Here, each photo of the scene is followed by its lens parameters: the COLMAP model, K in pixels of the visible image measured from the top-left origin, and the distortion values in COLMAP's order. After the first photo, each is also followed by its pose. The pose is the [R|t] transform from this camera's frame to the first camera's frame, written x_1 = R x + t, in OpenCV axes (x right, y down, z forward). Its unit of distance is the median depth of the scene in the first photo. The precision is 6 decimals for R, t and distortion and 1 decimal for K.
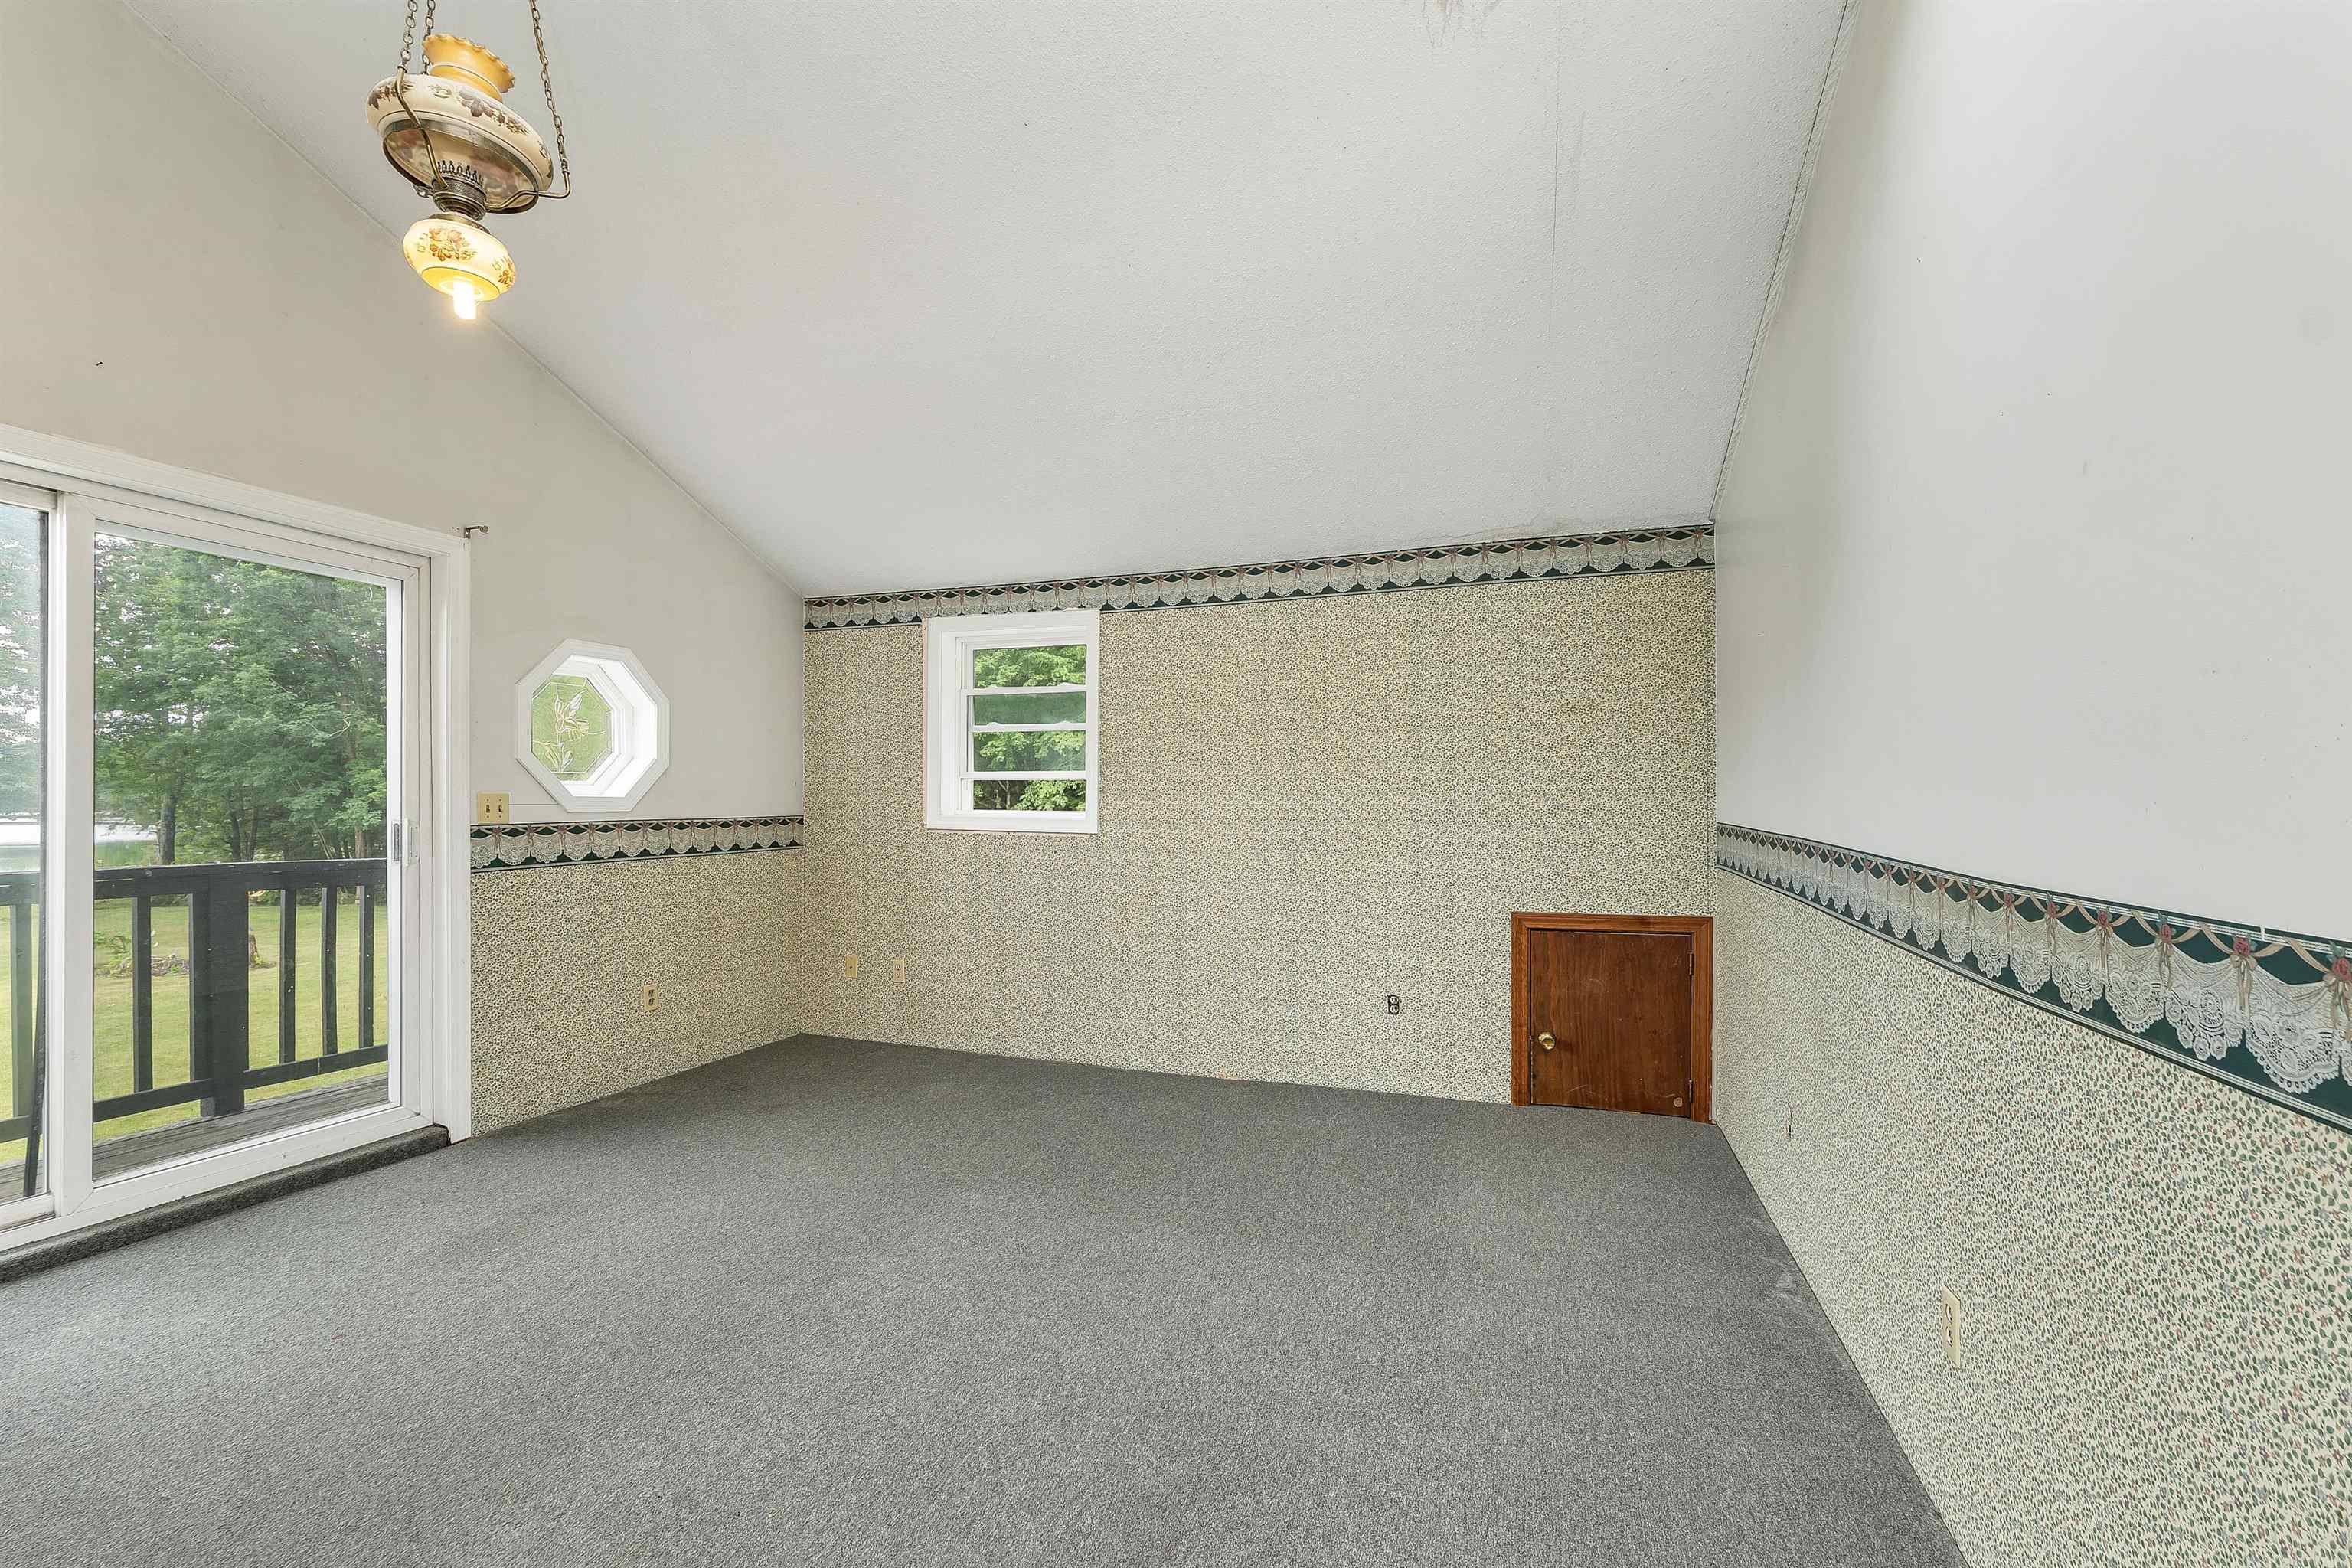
lens RADIAL K [[1012.9, 0, 1168.1], [0, 1012.9, 793.2], [0, 0, 1]] dist [-0.000863, 0.000441]
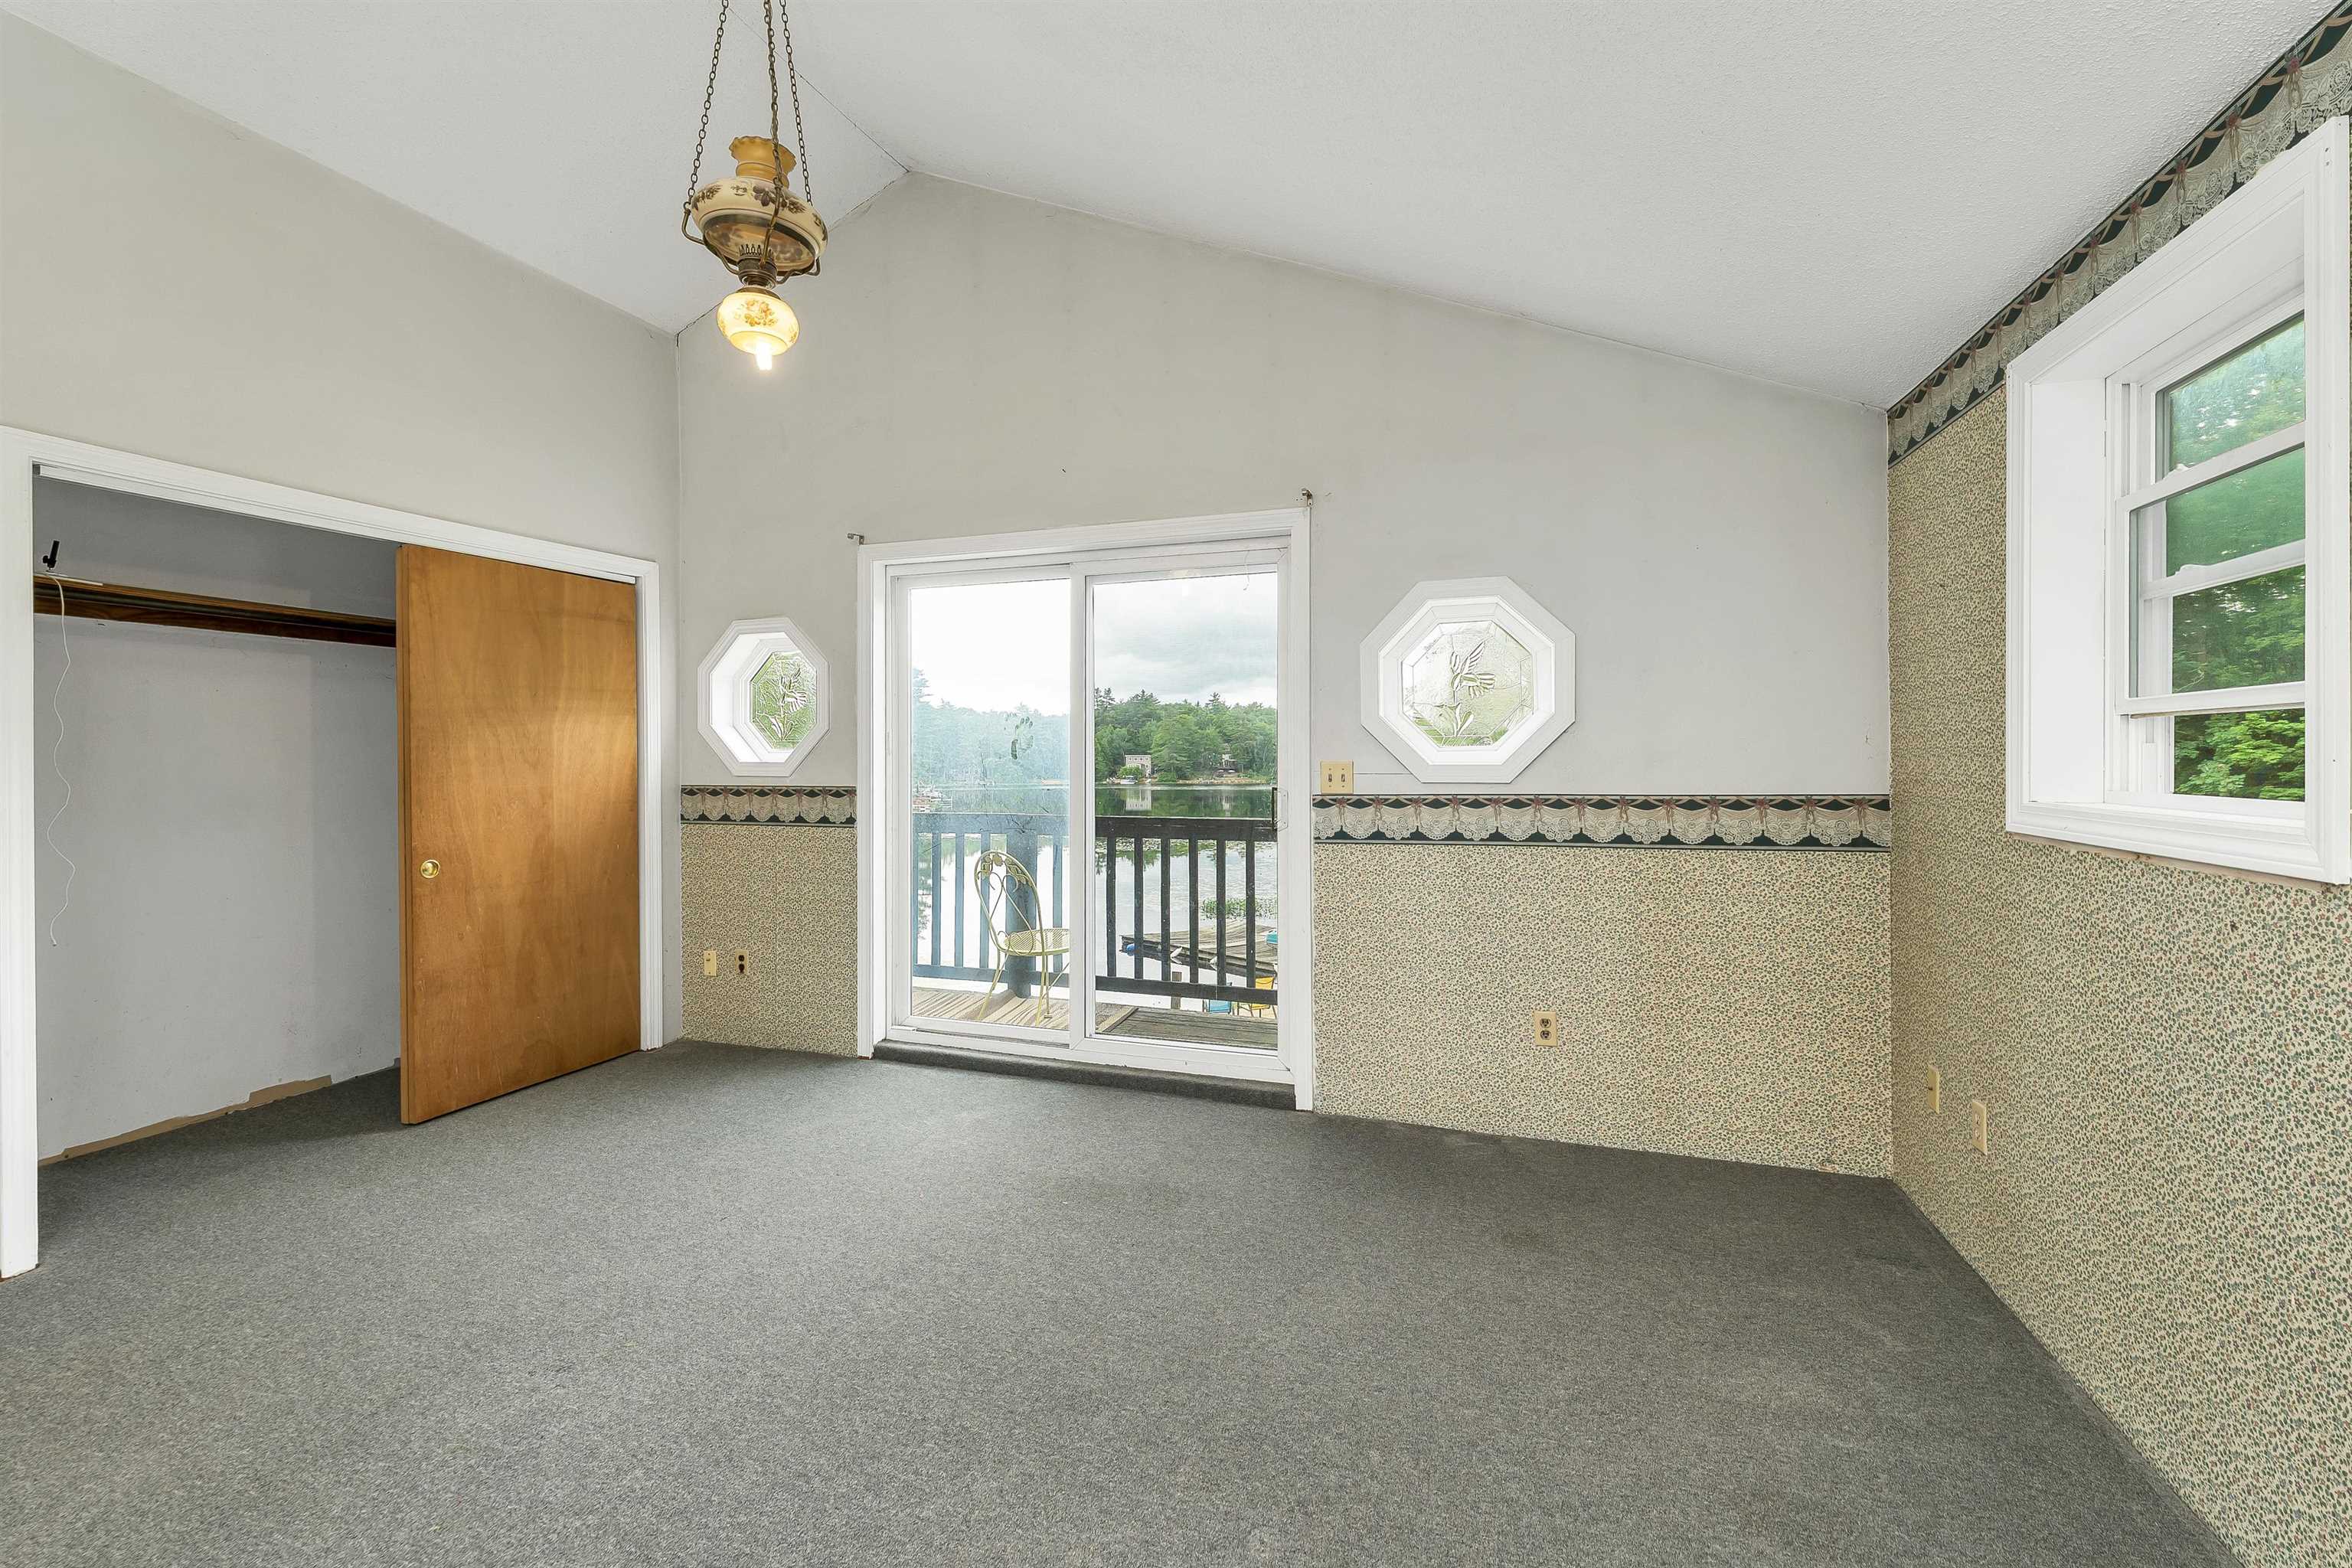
lens RADIAL K [[1012.9, 0, 1278.2], [0, 1012.9, 768.1], [0, 0, 1]] dist [-0.000863, 0.000441]
pose [[0.005538, -0.007311, -0.999958, 0.273668], [0.006392, 0.999953, -0.007275, 0.011938], [0.999964, -0.006352, 0.005585, 0.882823]]
